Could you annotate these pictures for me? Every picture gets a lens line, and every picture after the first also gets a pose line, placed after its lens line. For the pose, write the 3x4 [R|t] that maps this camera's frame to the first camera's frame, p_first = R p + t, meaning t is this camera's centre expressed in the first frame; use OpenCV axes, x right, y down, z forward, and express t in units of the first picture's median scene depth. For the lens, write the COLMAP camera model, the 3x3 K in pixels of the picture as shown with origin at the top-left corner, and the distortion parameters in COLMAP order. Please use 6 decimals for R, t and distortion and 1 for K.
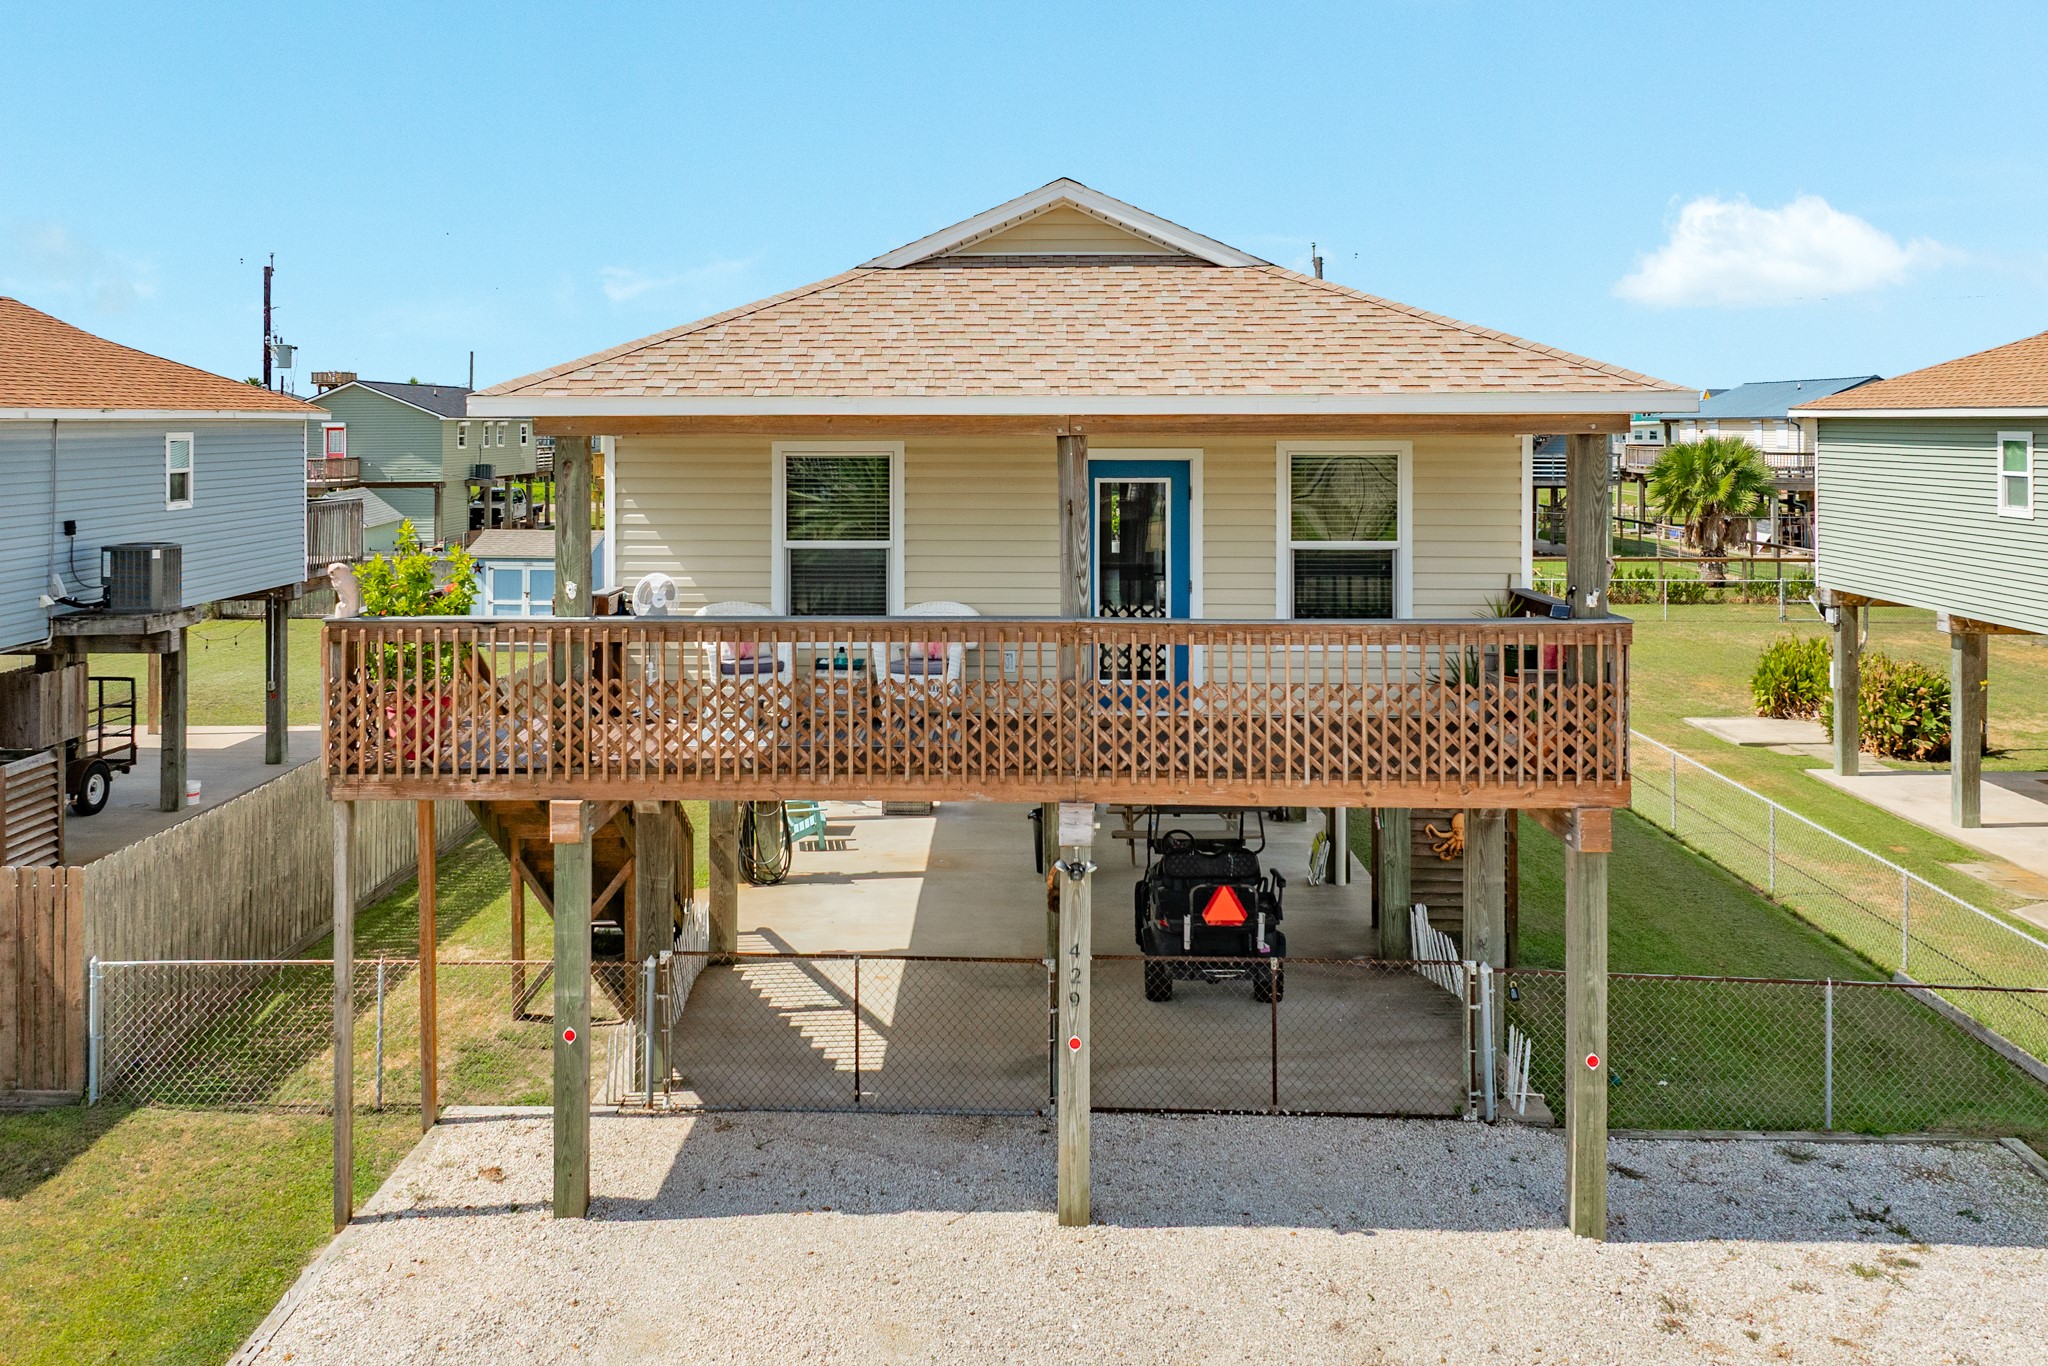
lens RADIAL K [[1687.1, 0, 1014.1], [0, 1687.1, 417.2], [0, 0, 1]] dist [0.006817, -0.024408]
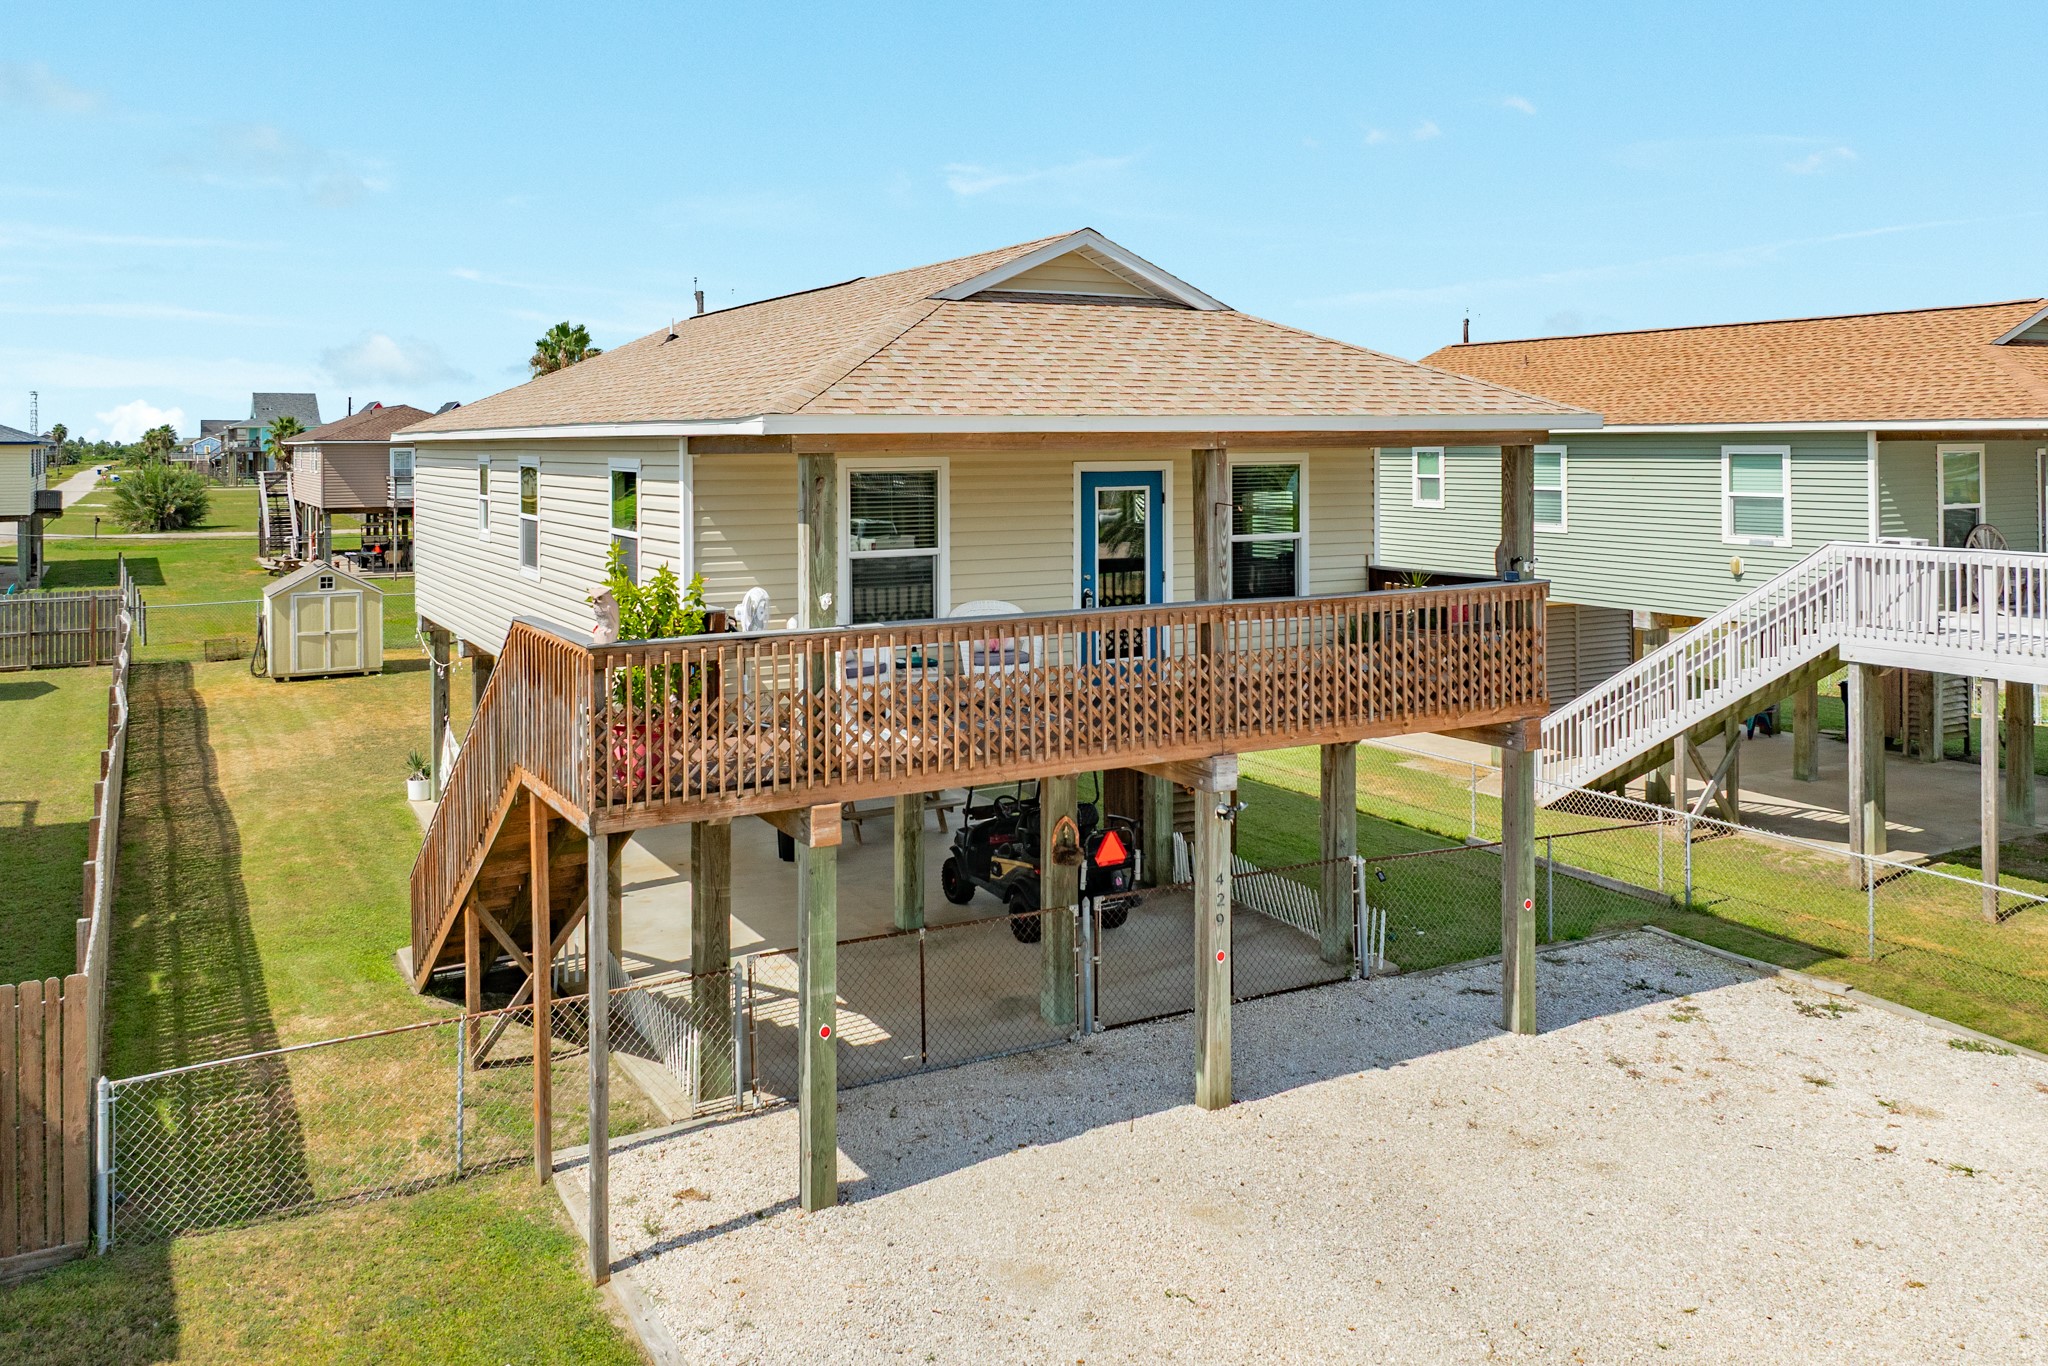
lens RADIAL K [[1569.9, 0, 1020.9], [0, 1569.9, 436.1], [0, 0, 1]] dist [-0.002649, -0.009095]
pose [[0.864270, -0.003201, 0.503018, -0.550049], [0.004907, 0.999986, -0.002066, 0.002936], [-0.503004, 0.004254, 0.864274, 0.091062]]
